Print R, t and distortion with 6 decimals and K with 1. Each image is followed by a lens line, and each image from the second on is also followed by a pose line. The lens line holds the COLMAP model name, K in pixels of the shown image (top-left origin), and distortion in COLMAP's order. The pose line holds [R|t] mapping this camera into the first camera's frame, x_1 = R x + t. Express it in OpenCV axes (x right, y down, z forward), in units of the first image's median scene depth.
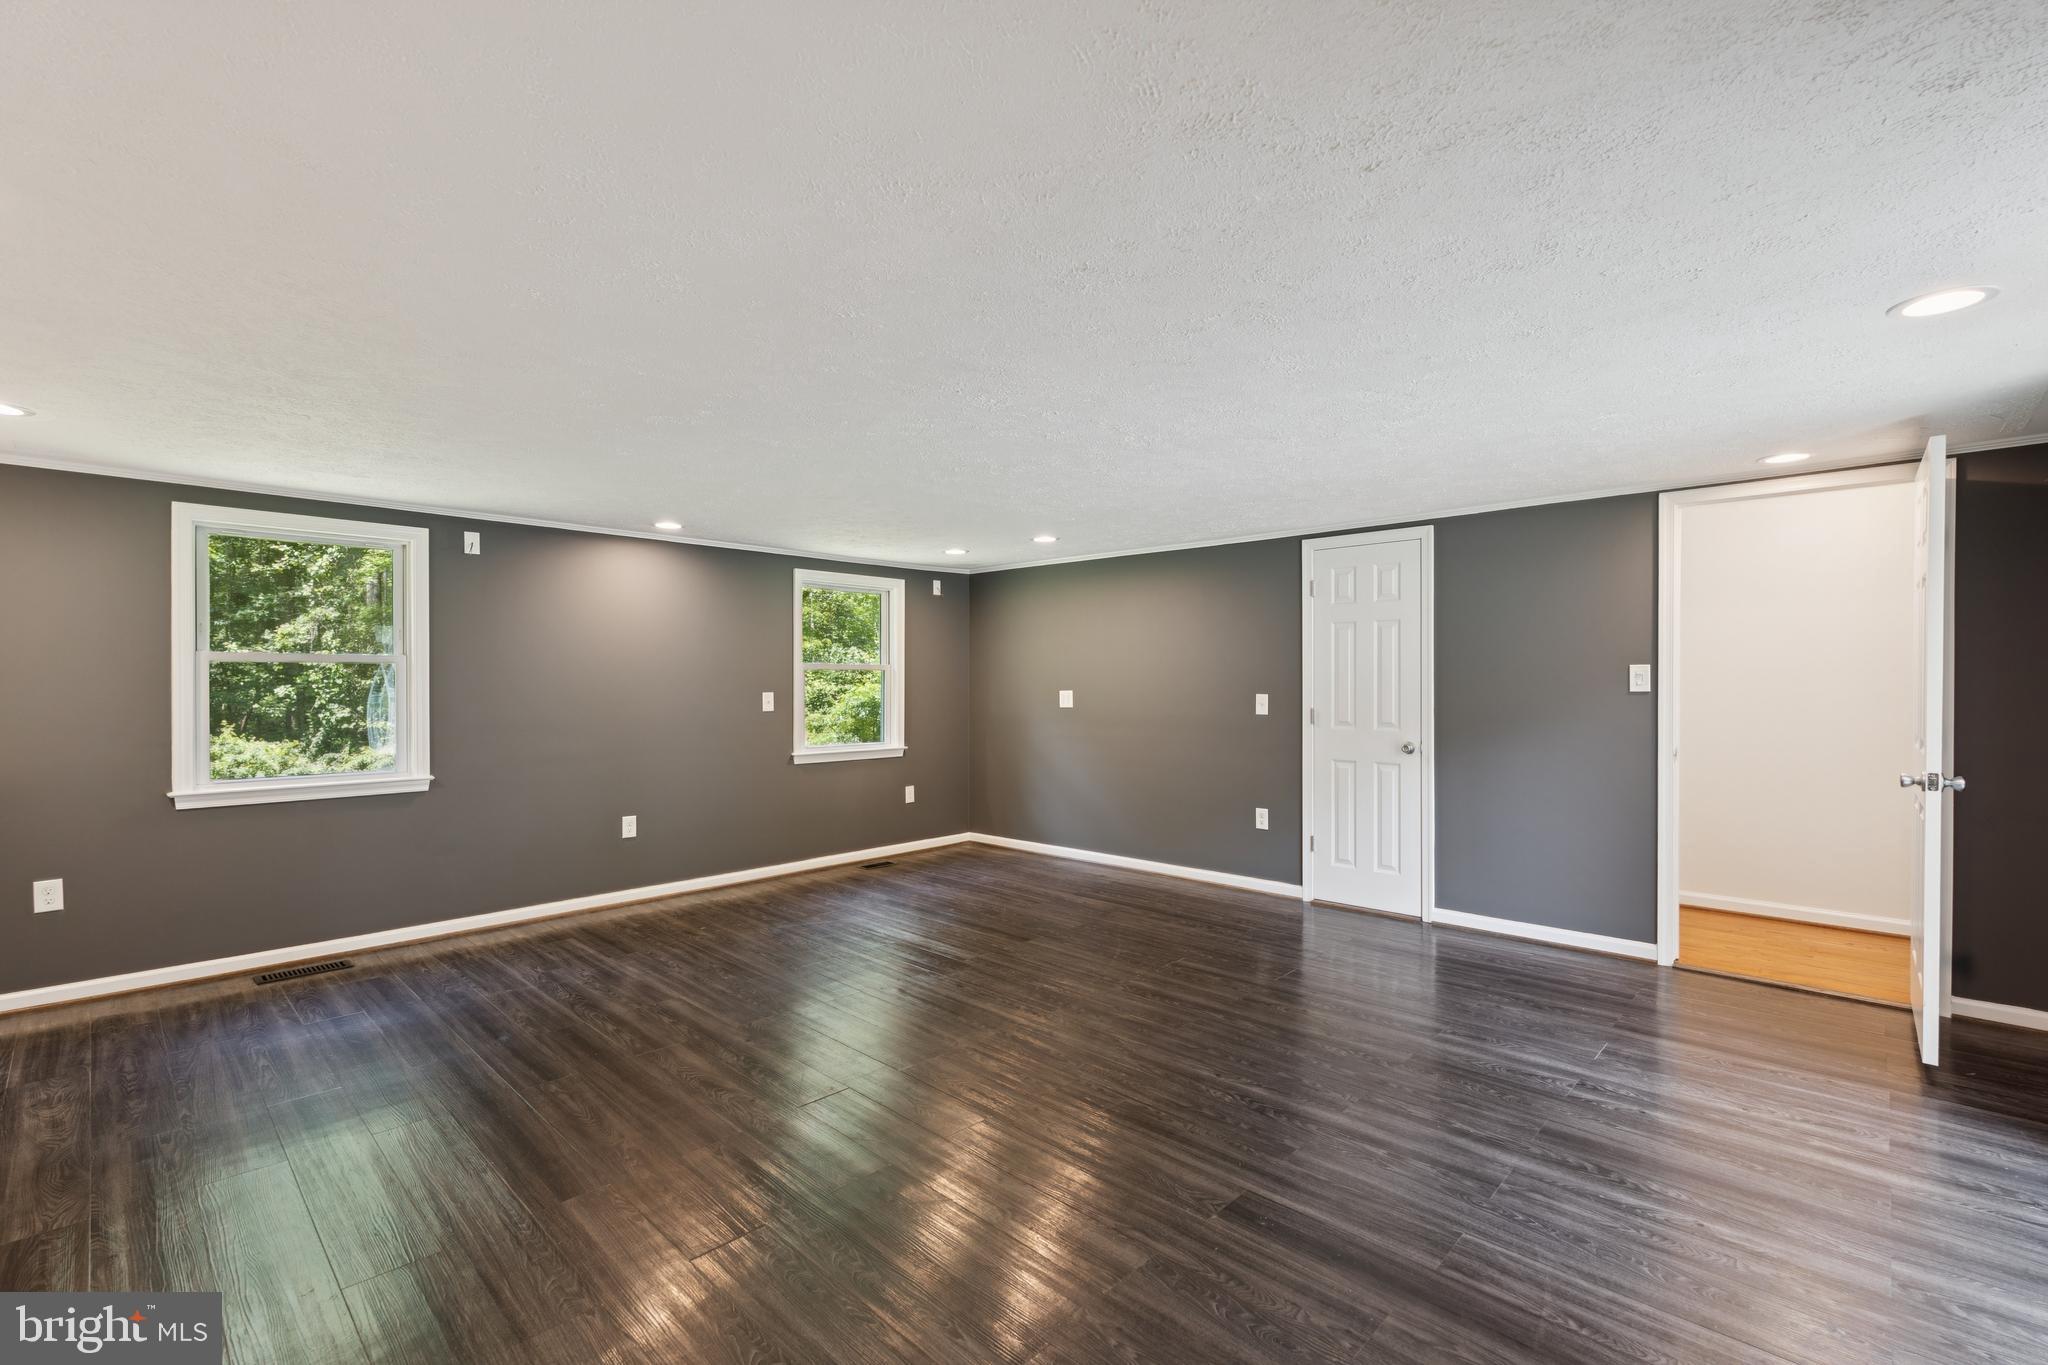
lens RADIAL K [[914.0, 0, 1022.5], [0, 914.0, 661.0], [0, 0, 1]] dist [-0.005434, -0.000048]
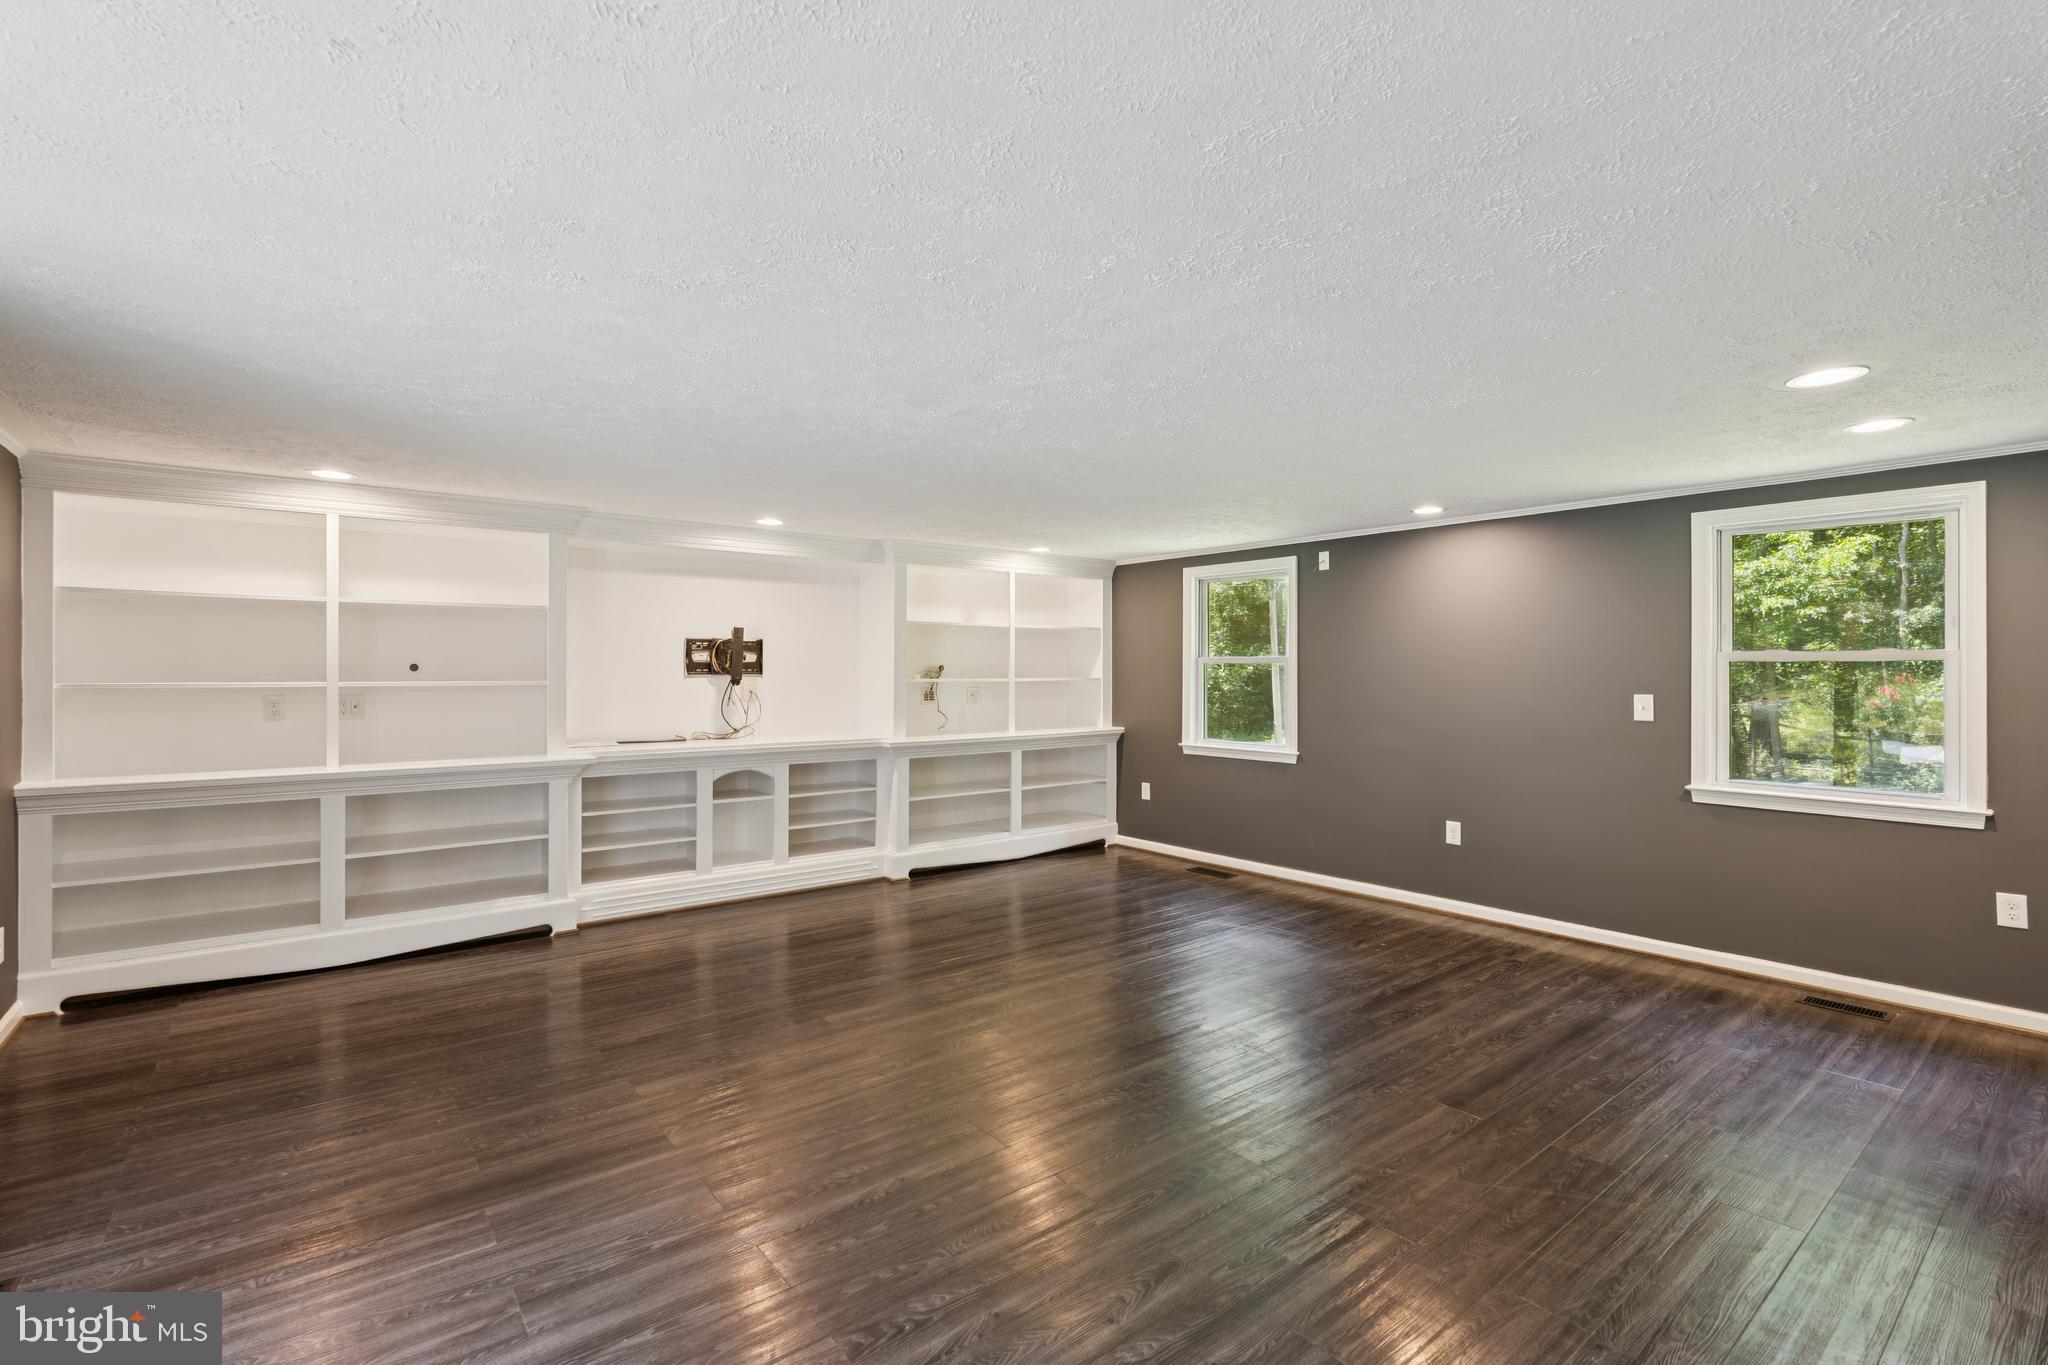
lens RADIAL K [[914.0, 0, 1022.5], [0, 914.0, 661.0], [0, 0, 1]] dist [-0.005434, -0.000048]
pose [[-0.136805, -0.011743, -0.990528, 1.136110], [0.020611, 0.999680, -0.014698, 0.018473], [0.990384, -0.022427, -0.136519, 1.398841]]
